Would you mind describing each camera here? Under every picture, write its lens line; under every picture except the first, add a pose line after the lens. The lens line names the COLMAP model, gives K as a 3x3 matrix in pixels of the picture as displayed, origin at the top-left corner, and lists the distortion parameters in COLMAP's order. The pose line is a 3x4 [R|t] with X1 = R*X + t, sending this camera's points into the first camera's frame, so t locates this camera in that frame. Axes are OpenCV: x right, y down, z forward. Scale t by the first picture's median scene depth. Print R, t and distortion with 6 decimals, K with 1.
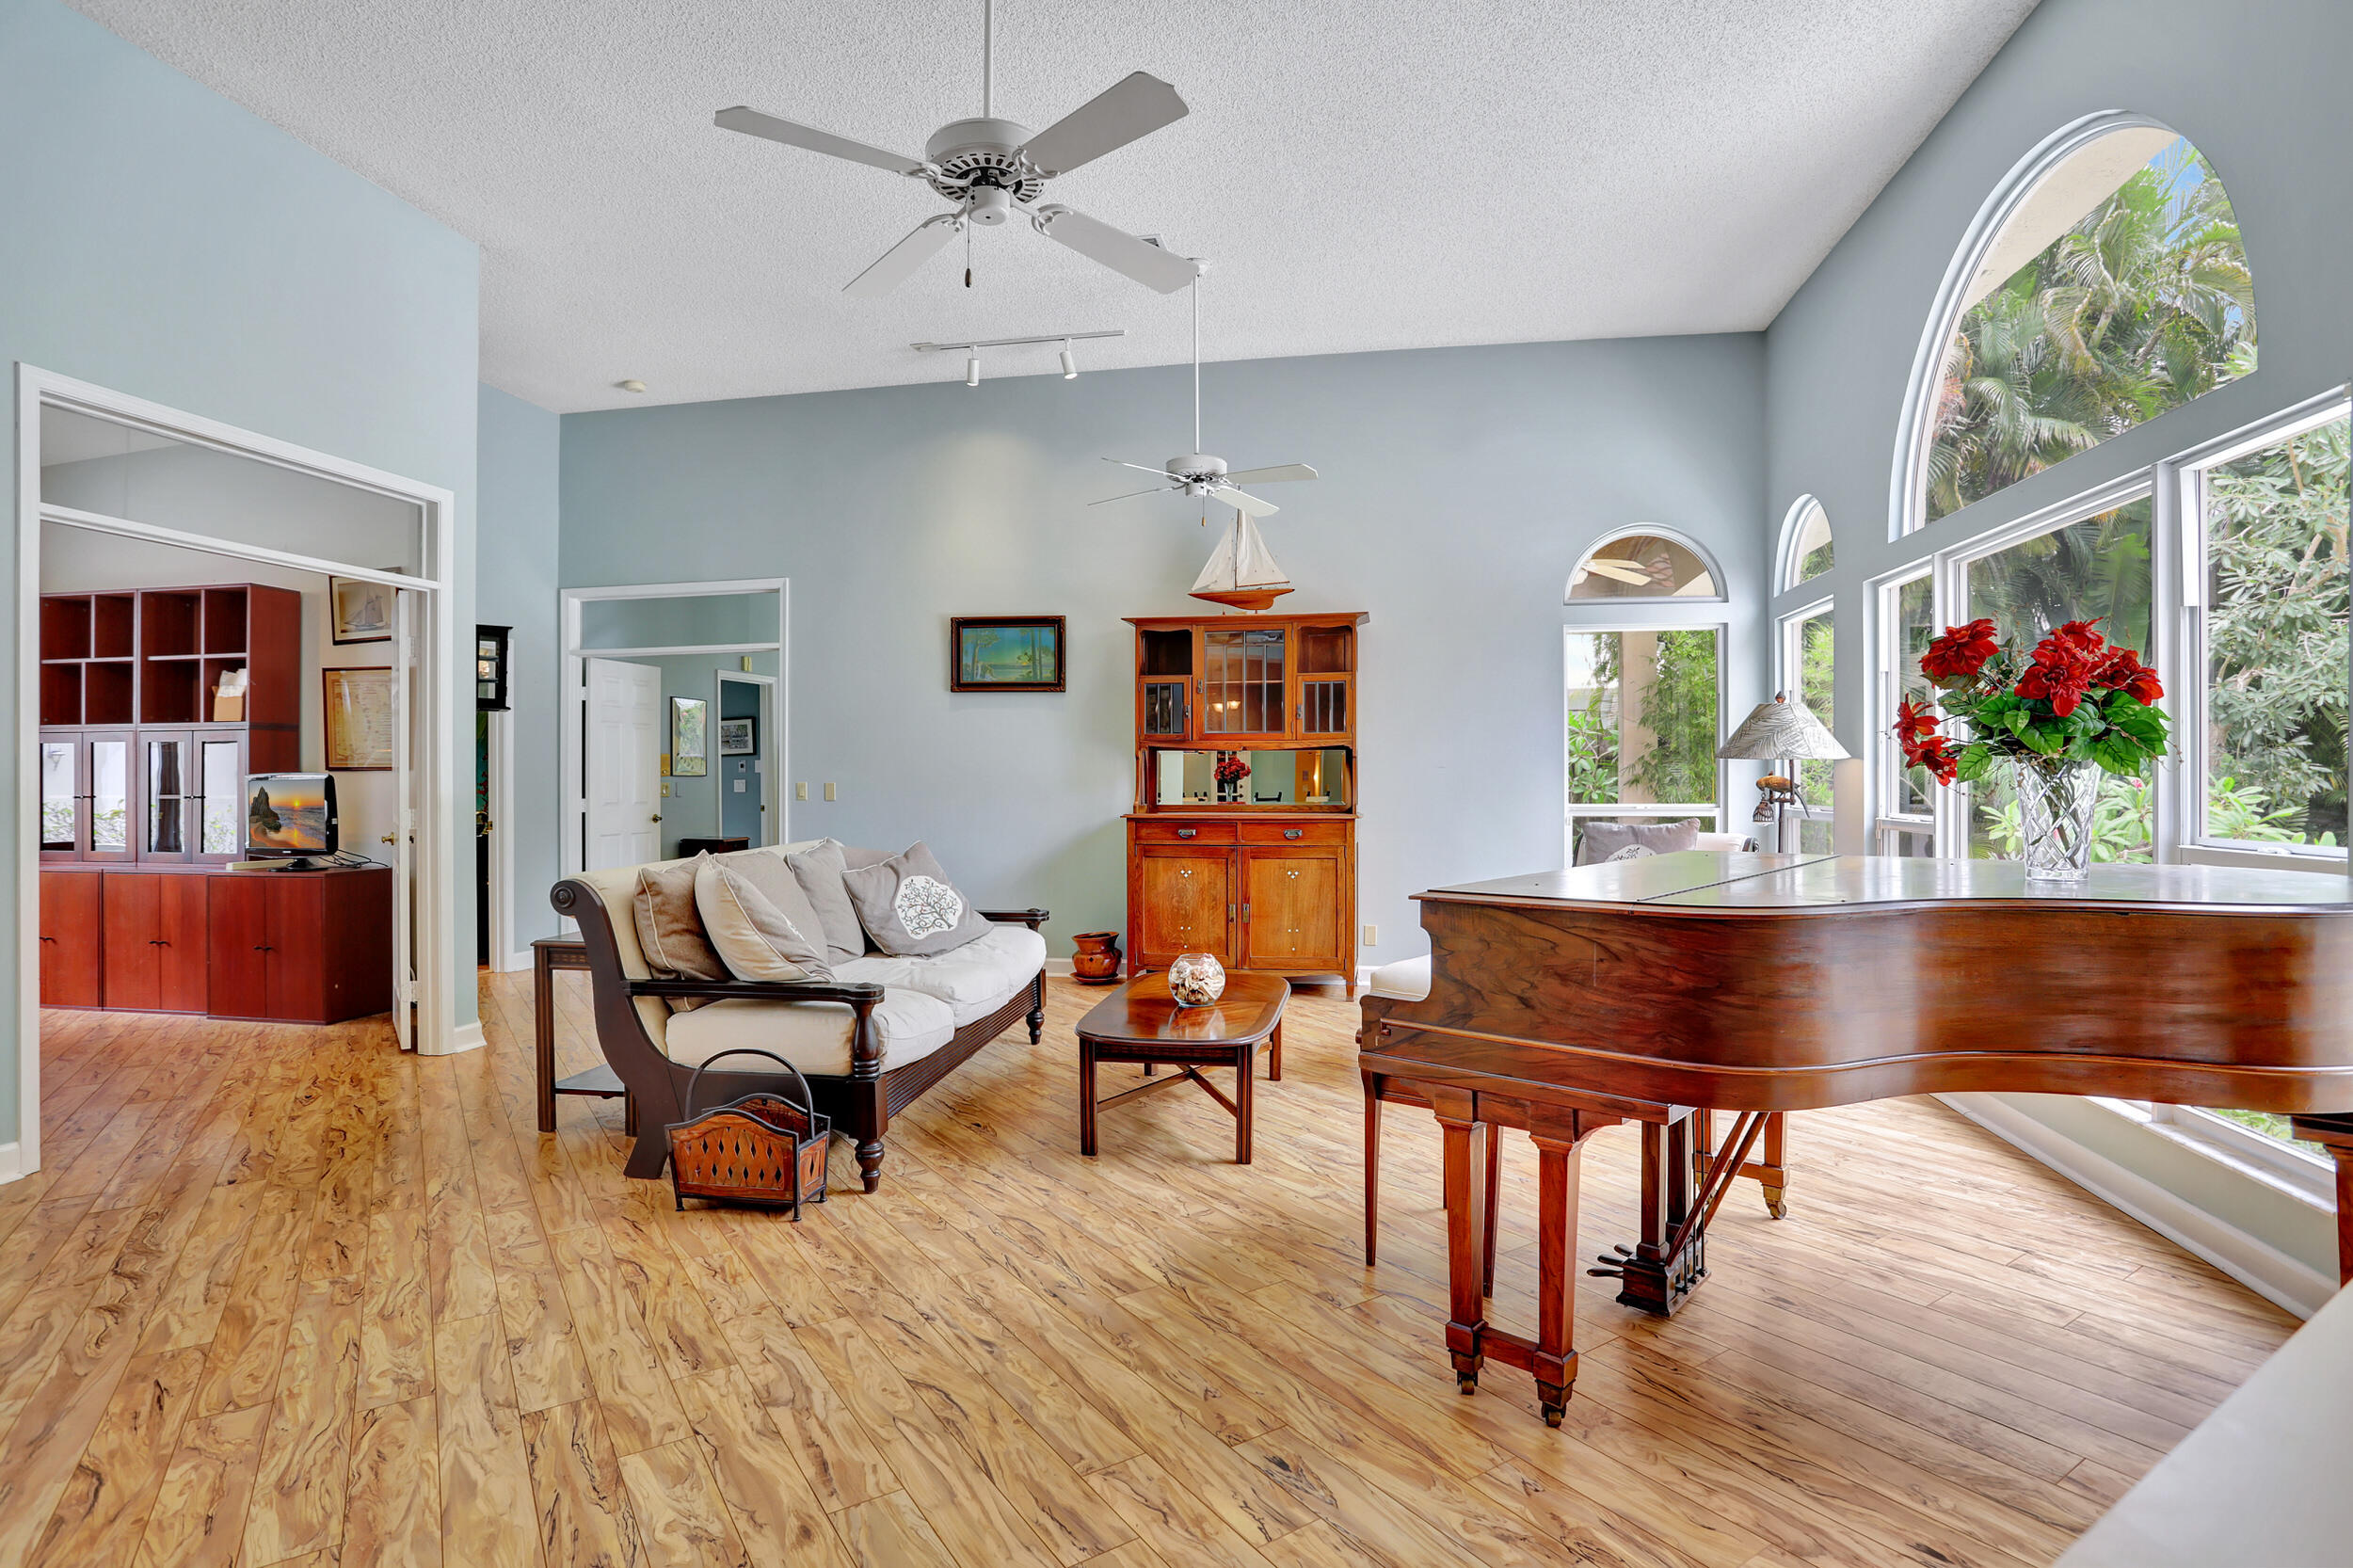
lens RADIAL K [[1189.1, 0, 1181.7], [0, 1189.1, 777.9], [0, 0, 1]] dist [0.000021, 0.000093]
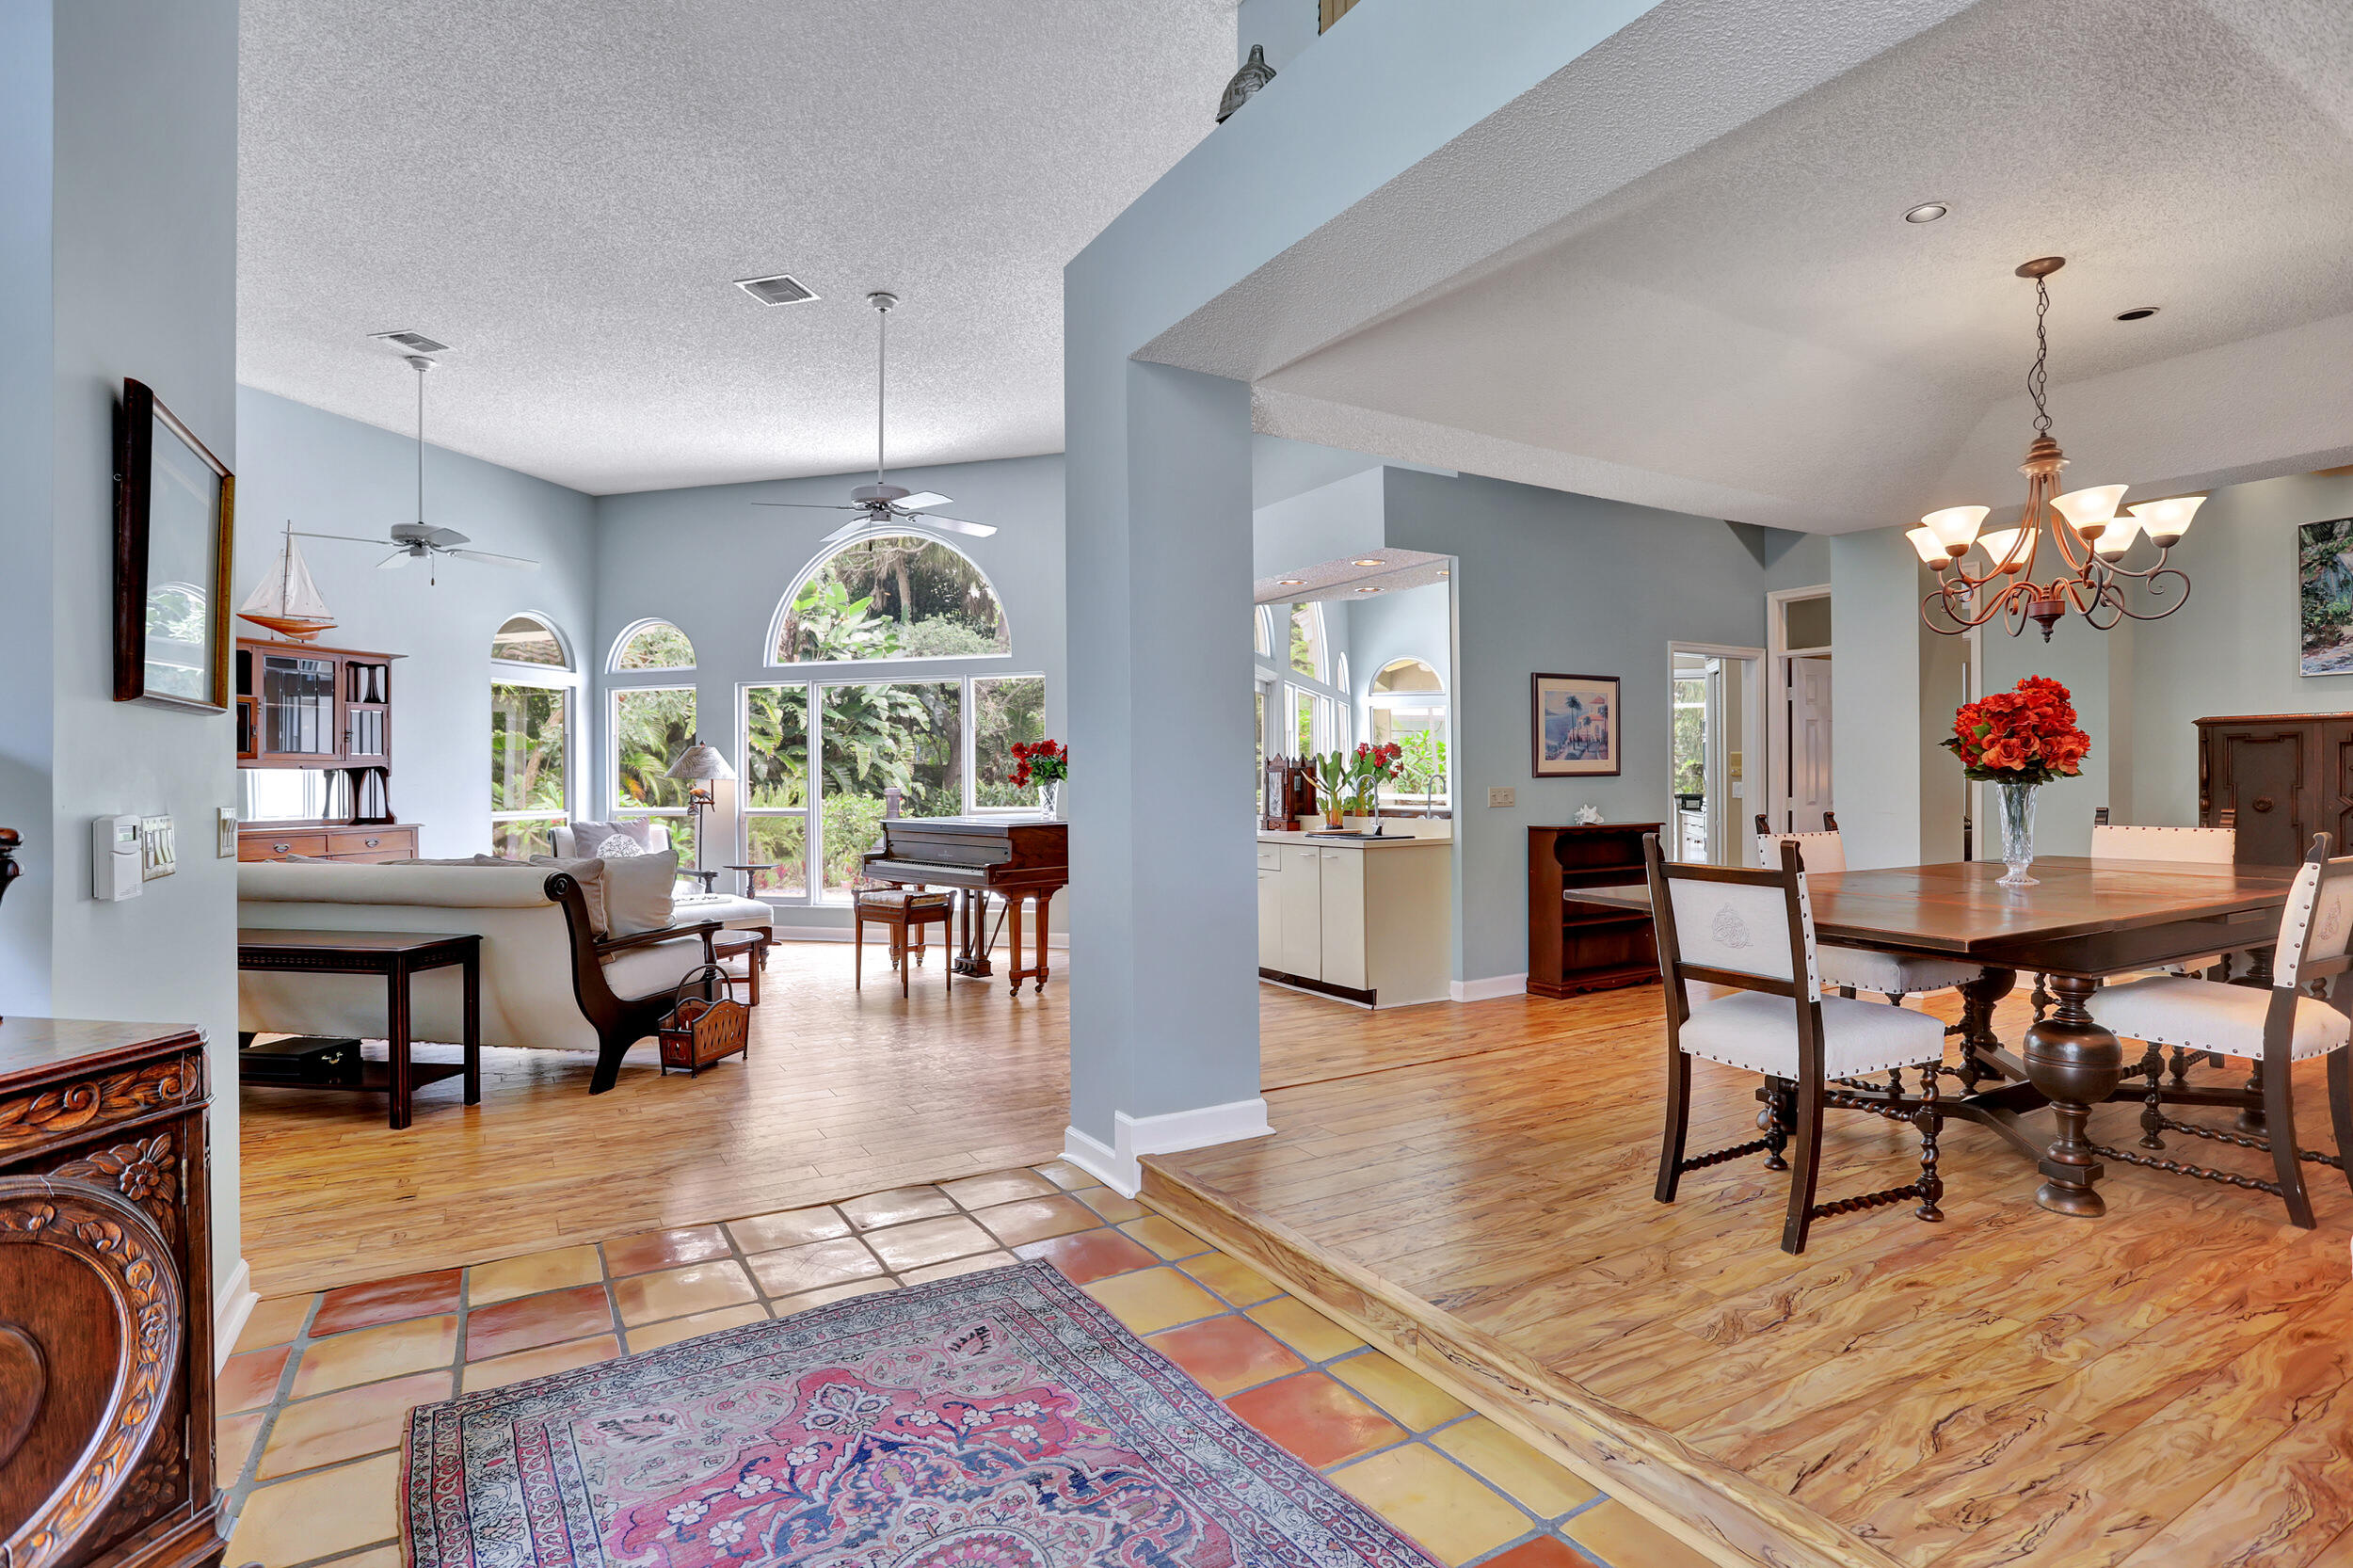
lens RADIAL K [[1189.1, 0, 1181.7], [0, 1189.1, 777.9], [0, 0, 1]] dist [0.000021, 0.000093]
pose [[0.059419, -0.001767, 0.998232, -1.036867], [0.017209, 0.999852, 0.000746, -0.004011], [-0.998085, 0.017134, 0.059440, 0.161469]]
